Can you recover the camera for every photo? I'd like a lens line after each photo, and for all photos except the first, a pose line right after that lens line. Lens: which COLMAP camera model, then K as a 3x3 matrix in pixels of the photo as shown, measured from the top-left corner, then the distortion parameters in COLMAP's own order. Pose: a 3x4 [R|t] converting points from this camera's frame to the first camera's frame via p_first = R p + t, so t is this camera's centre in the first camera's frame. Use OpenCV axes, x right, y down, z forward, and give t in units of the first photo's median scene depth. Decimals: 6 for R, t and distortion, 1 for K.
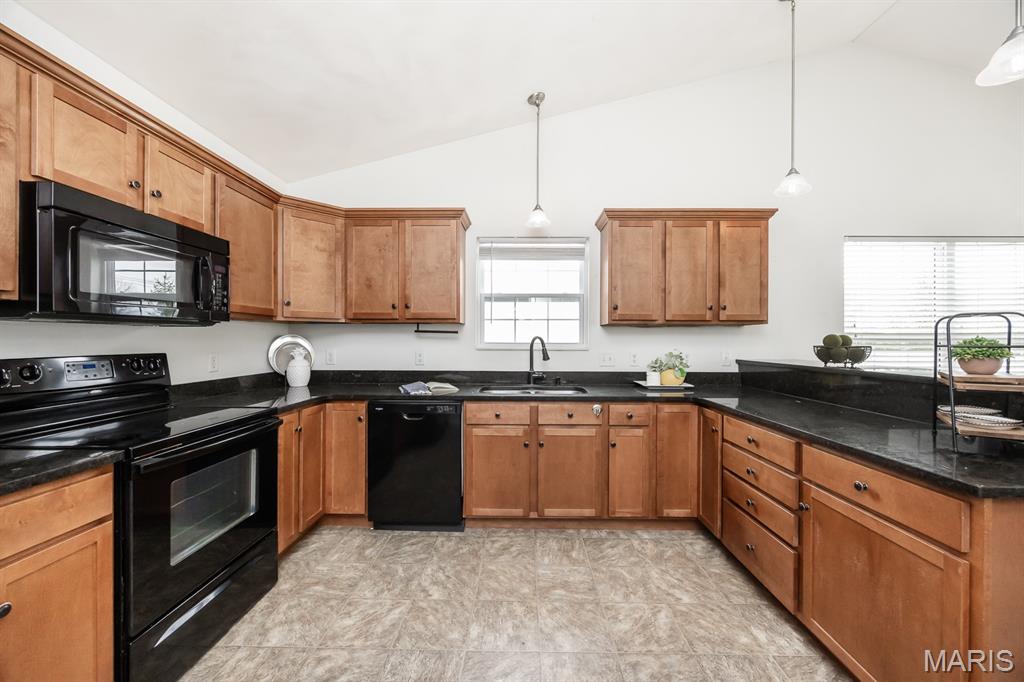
lens RADIAL K [[386.4, 0, 522.6], [0, 386.4, 342.6], [0, 0, 1]] dist [-0.000029, -0.000021]
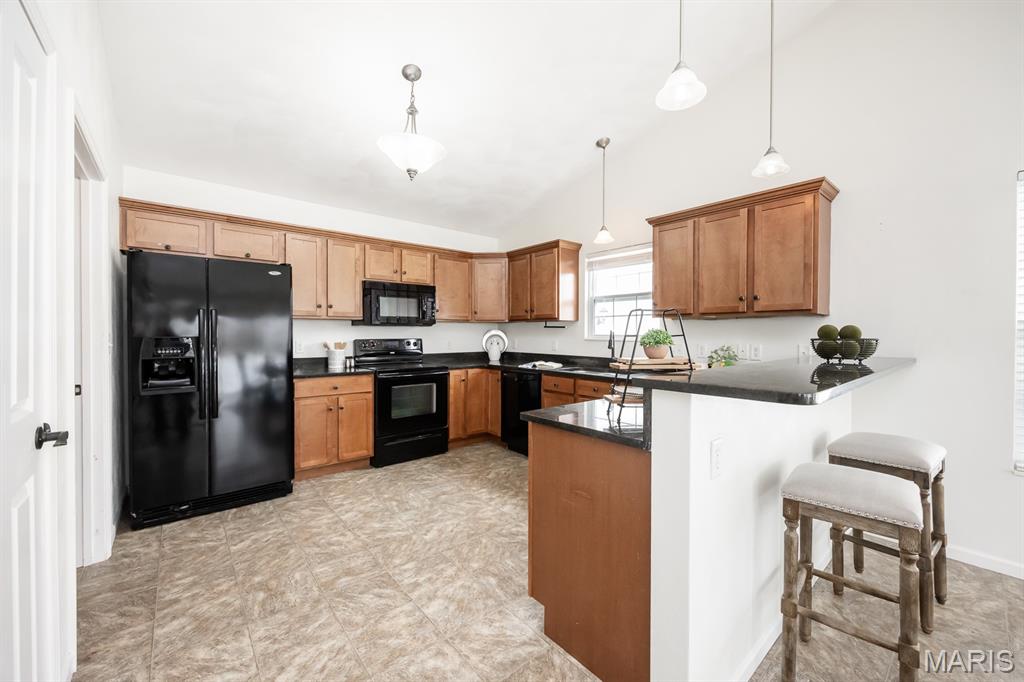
lens RADIAL K [[408.1, 0, 526.0], [0, 408.1, 339.9], [0, 0, 1]] dist [-0.001997, -0.000134]
pose [[0.663337, 0.011441, -0.748234, 0.892315], [-0.004401, 0.999925, 0.011388, 0.003246], [0.748308, -0.004261, 0.663338, -0.081070]]
